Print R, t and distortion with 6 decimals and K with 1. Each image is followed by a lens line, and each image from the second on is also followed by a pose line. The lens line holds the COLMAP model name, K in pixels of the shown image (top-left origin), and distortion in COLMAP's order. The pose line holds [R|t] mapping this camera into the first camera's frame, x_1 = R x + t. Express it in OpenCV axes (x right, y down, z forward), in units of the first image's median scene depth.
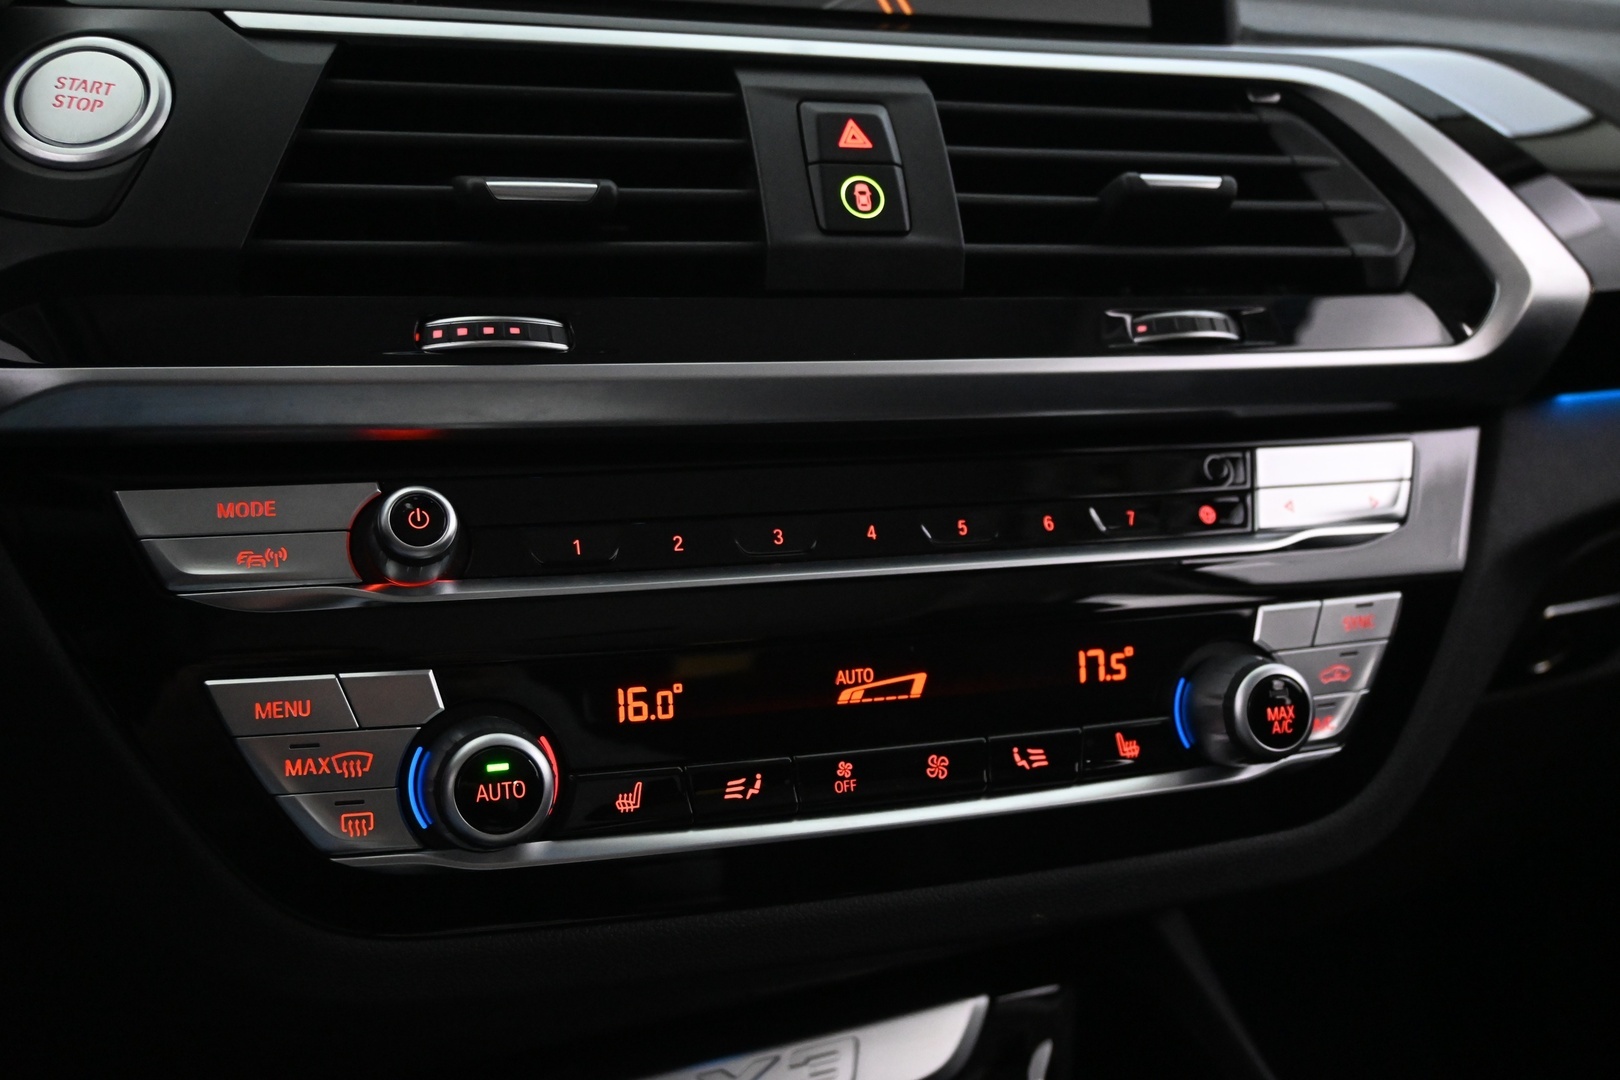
lens RADIAL K [[1636.5, 0, 809.4], [0, 1636.5, 552.8], [0, 0, 1]] dist [-0.008509, 0.000000]
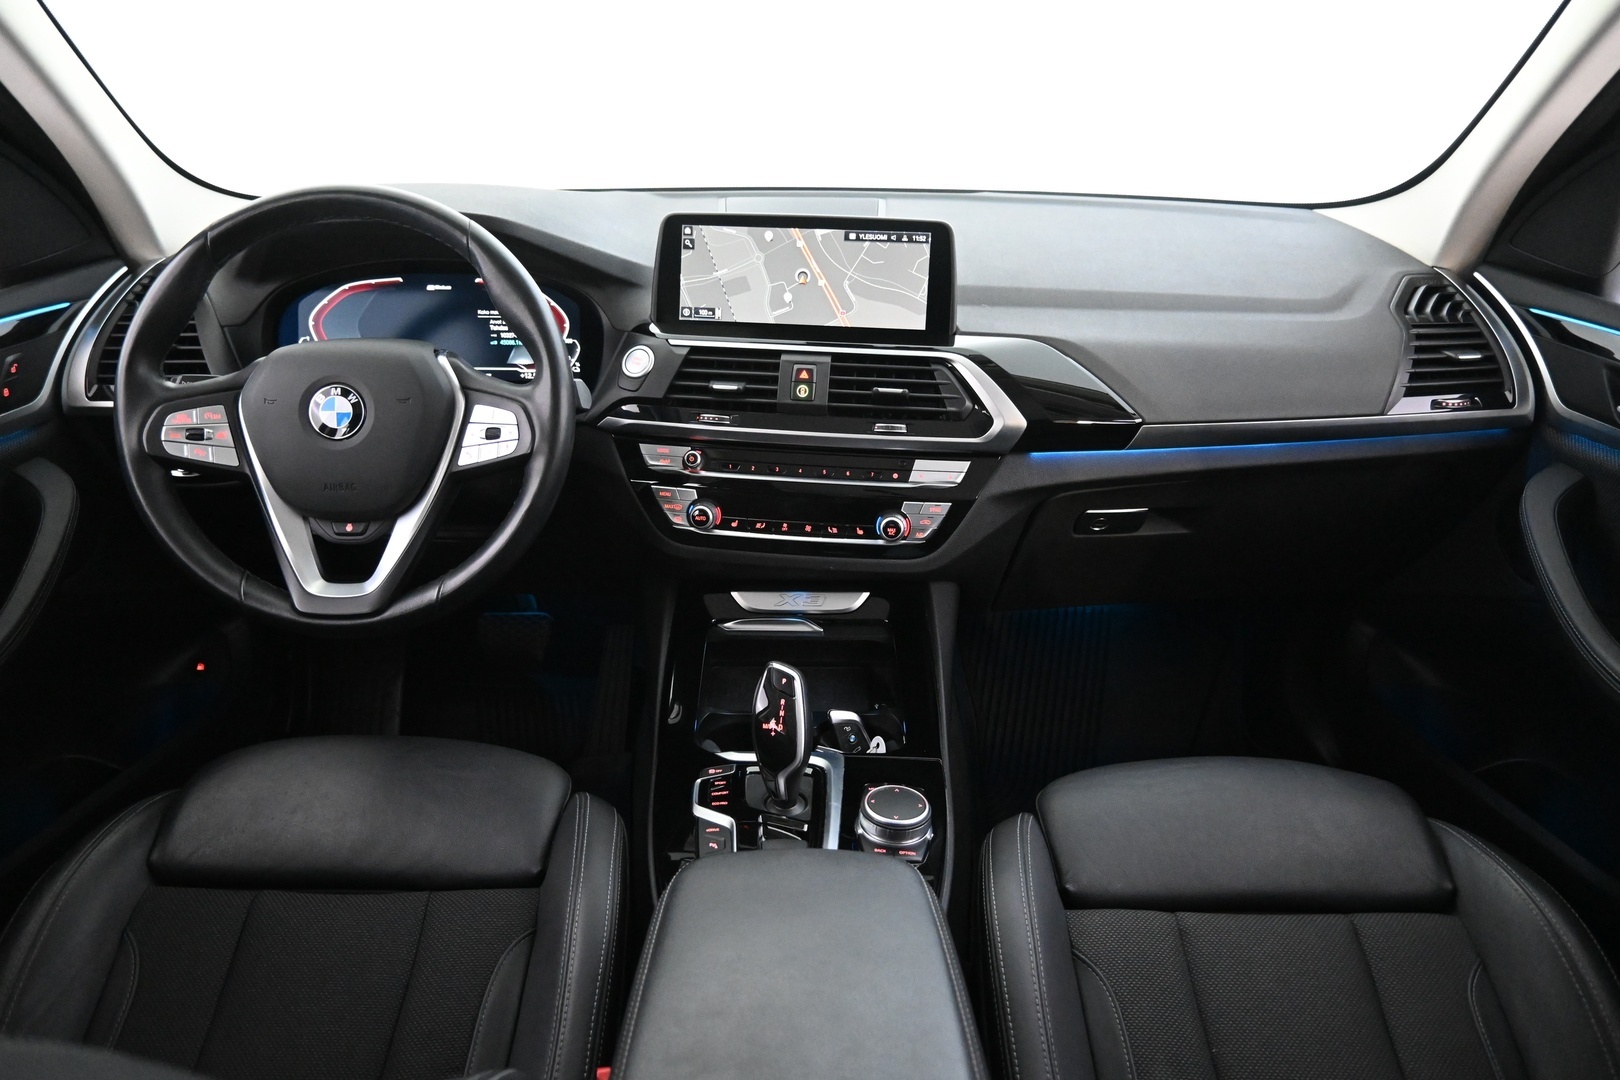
lens RADIAL K [[1101.1, 0, 812.6], [0, 1101.1, 544.1], [0, 0, 1]] dist [-0.008814, -0.005230]
pose [[0.897098, 0.178343, -0.404238, 1.248700], [-0.090747, 0.969783, 0.226462, -0.474930], [0.432411, -0.166475, 0.886175, -1.519045]]
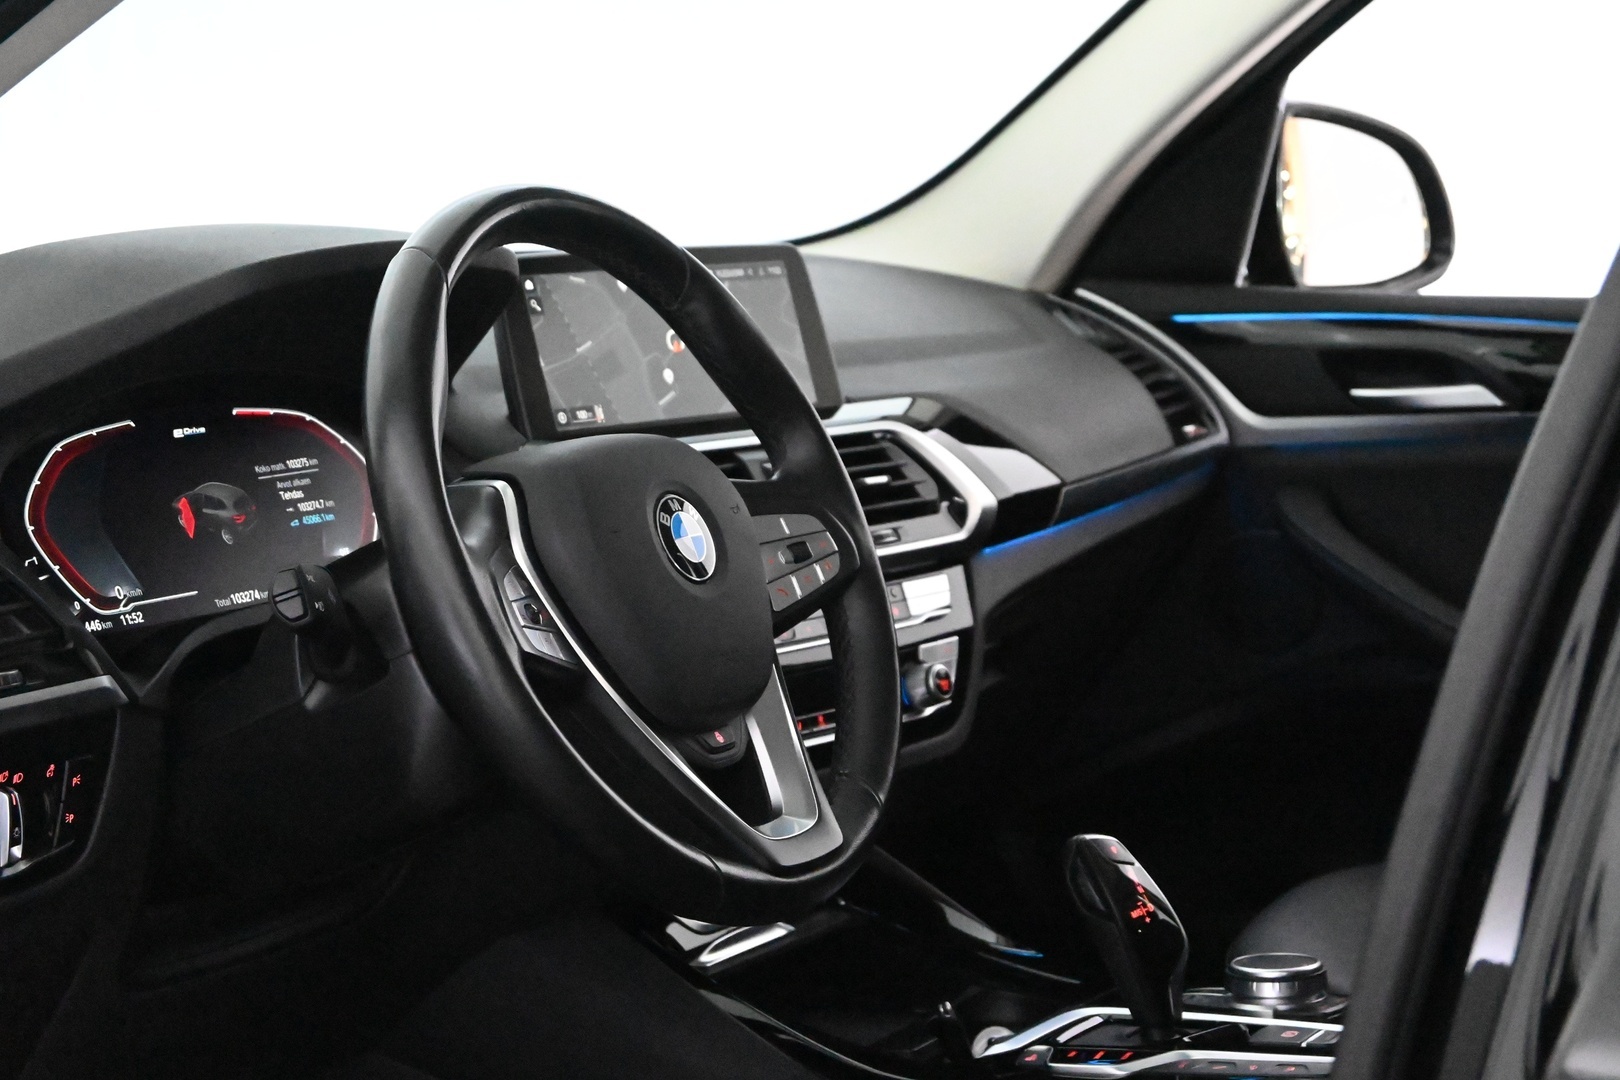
lens RADIAL K [[3287.9, 0, 811.8], [0, 3287.9, 539.8], [0, 0, 1]] dist [-0.016782, 0.000000]
pose [[0.830813, -0.089607, 0.549291, -2.803992], [0.140077, 0.988849, -0.050556, 0.111861], [-0.538635, 0.118945, 0.834101, -3.347852]]
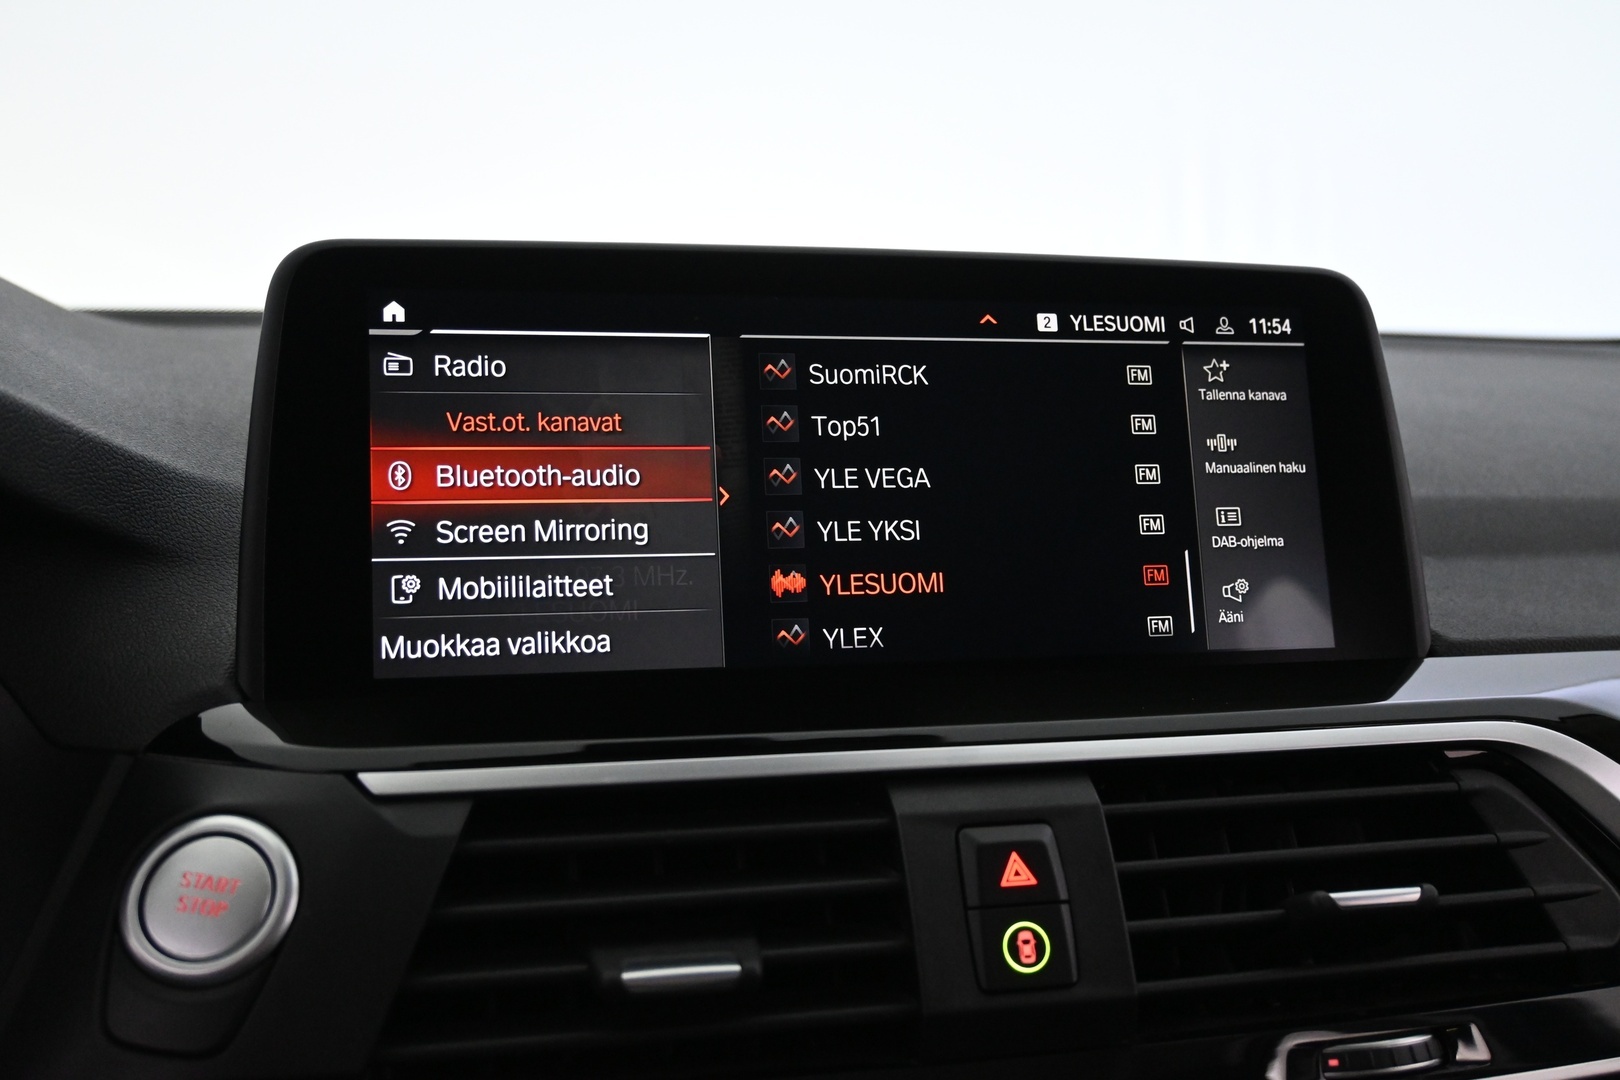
lens RADIAL K [[1636.5, 0, 808.6], [0, 1636.5, 538.6], [0, 0, 1]] dist [-0.008509, 0.000000]
pose [[0.996336, 0.013029, -0.084528, -0.014767], [-0.019716, 0.996699, -0.078758, -0.371829], [0.083223, 0.080136, 0.993304, 0.055739]]
